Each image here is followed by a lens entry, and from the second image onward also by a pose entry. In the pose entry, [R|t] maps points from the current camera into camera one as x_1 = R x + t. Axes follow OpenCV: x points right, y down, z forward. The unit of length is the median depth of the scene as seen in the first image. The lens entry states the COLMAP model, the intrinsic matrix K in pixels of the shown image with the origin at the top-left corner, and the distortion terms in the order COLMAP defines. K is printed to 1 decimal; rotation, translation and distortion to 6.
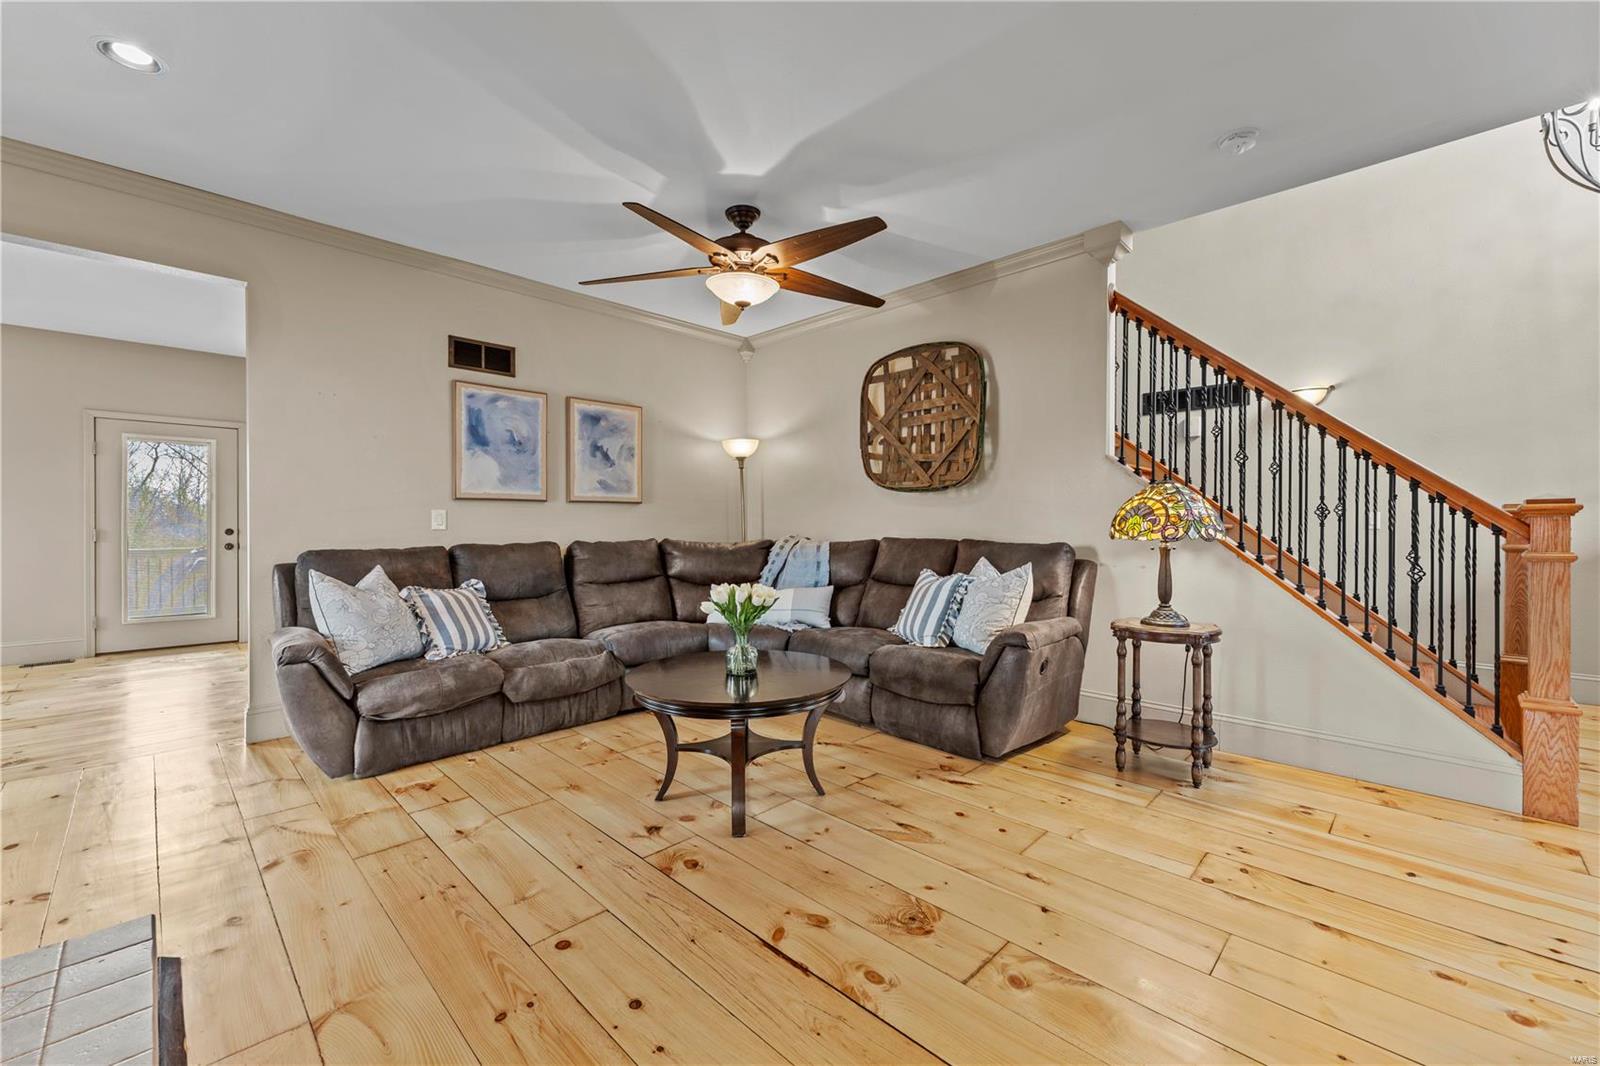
lens RADIAL K [[641.3, 0, 795.6], [0, 641.3, 525.0], [0, 0, 1]] dist [0.003809, -0.000317]
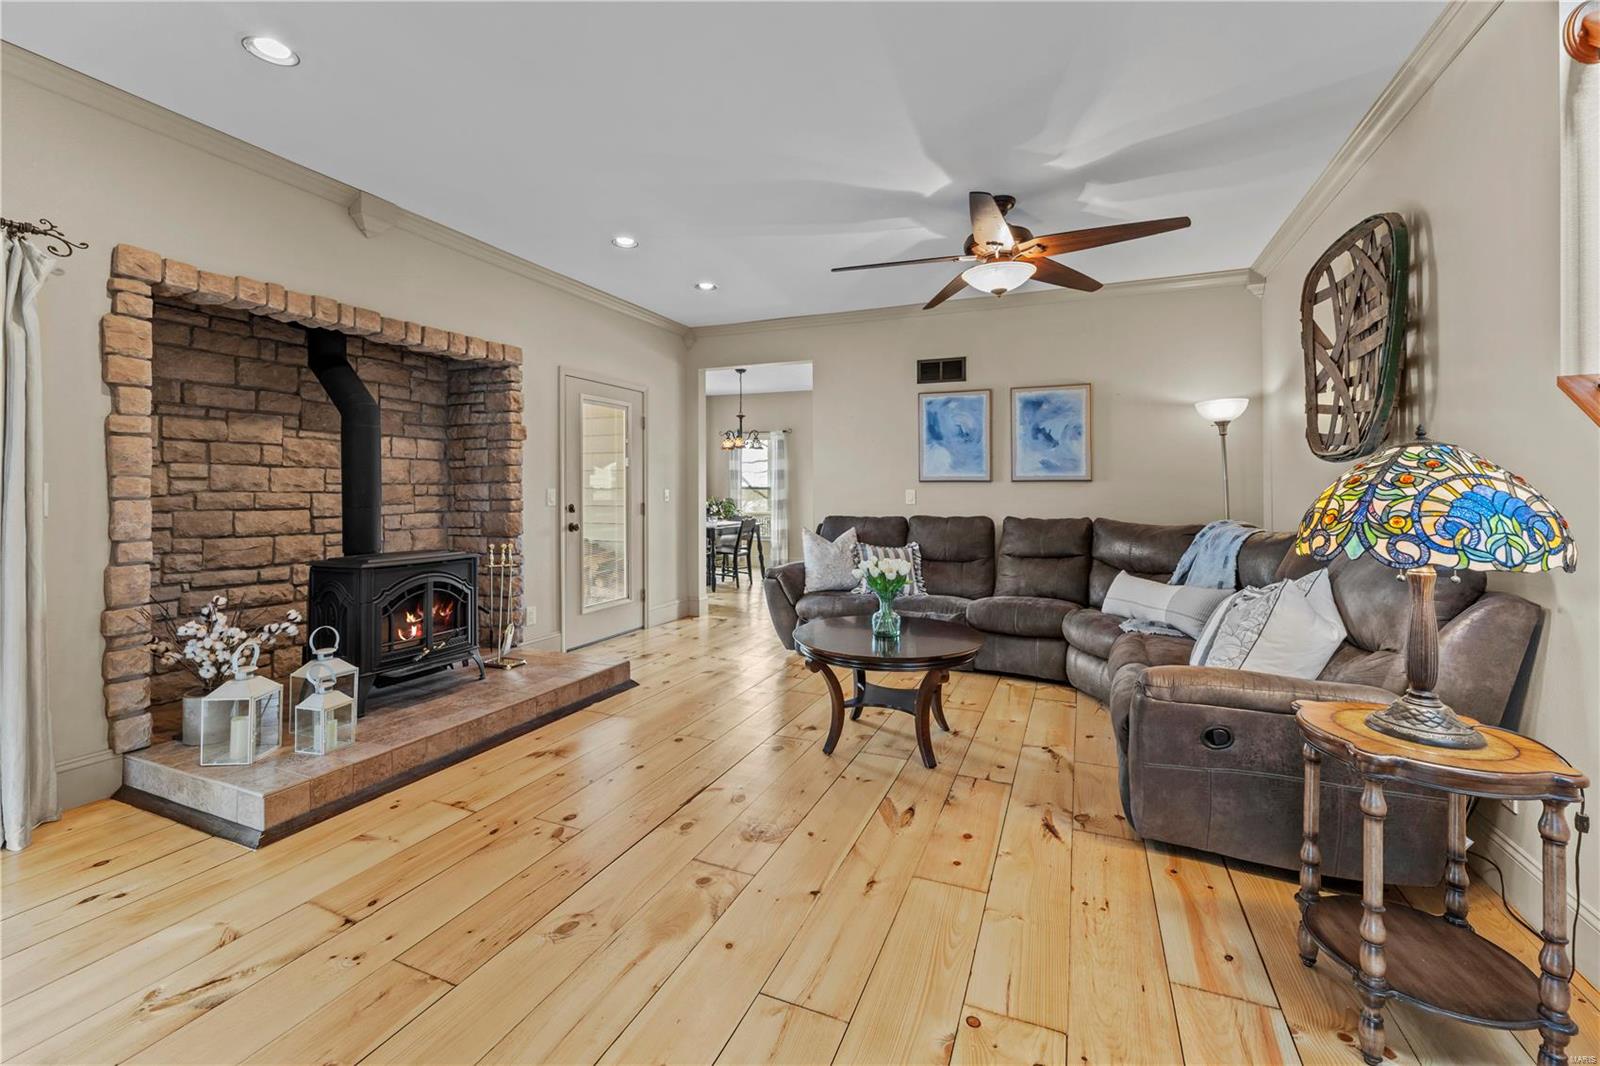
lens RADIAL K [[641.3, 0, 812.6], [0, 641.3, 488.4], [0, 0, 1]] dist [0.003809, -0.000317]
pose [[0.386943, -0.001179, -0.922103, 0.590296], [-0.005399, 0.999979, -0.003544, -0.019561], [0.922088, 0.006350, 0.386928, 0.263483]]
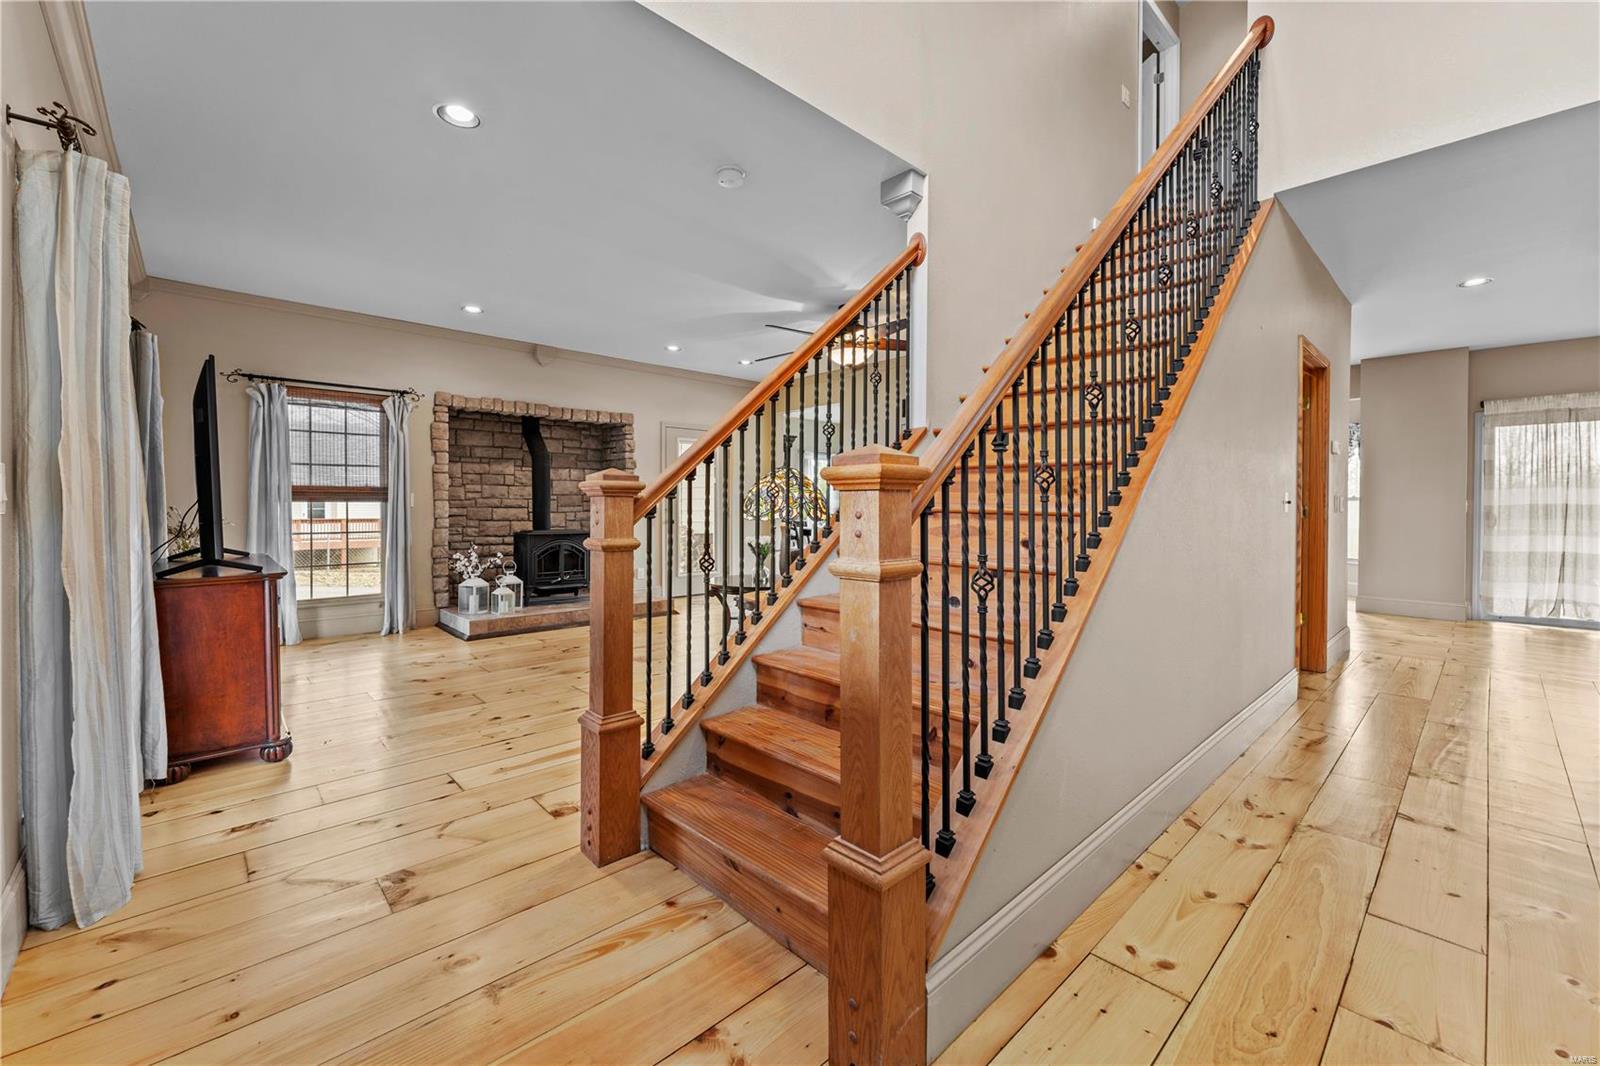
lens RADIAL K [[641.3, 0, 825.0], [0, 641.3, 511.8], [0, 0, 1]] dist [0.003809, -0.000317]
pose [[-0.009921, 0.010010, -0.999901, 1.178128], [-0.005107, 0.999936, 0.010061, -0.001712], [0.999938, 0.005207, -0.009869, 0.756940]]
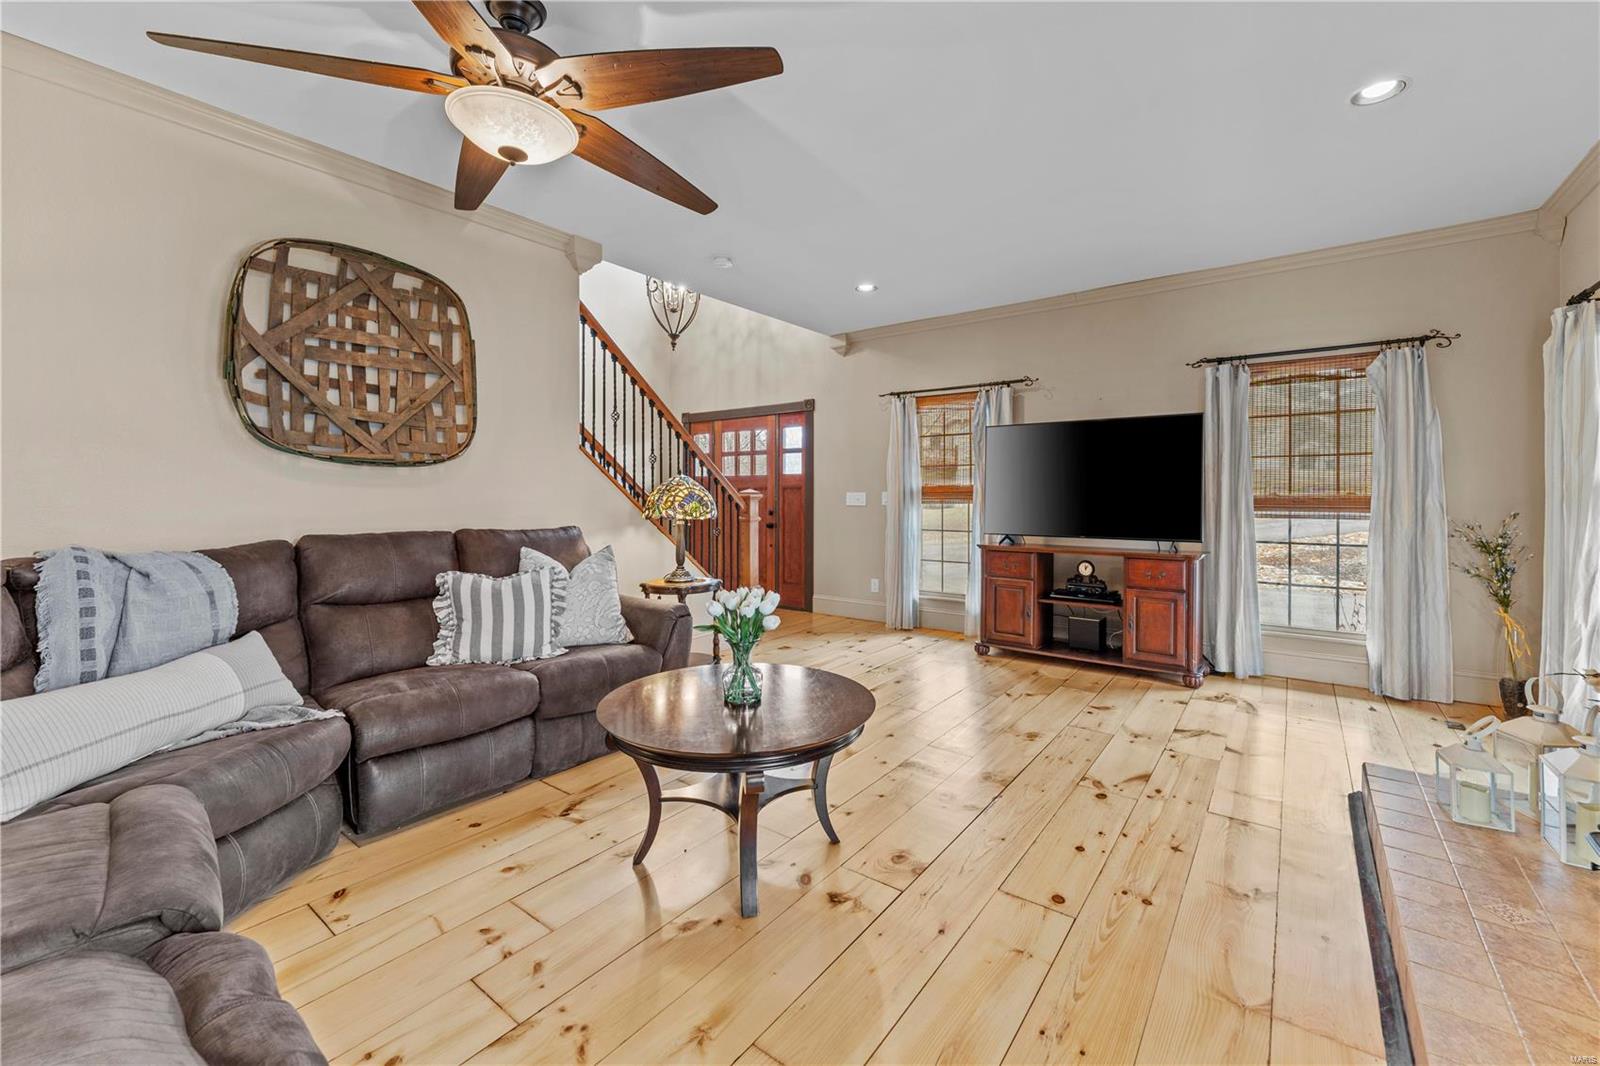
lens RADIAL K [[641.3, 0, 813.8], [0, 641.3, 494.7], [0, 0, 1]] dist [0.003809, -0.000317]
pose [[-0.149000, -0.006948, 0.988813, -0.570583], [0.004212, 0.999962, 0.007661, -0.023804], [-0.988828, 0.005306, -0.148965, 0.645695]]
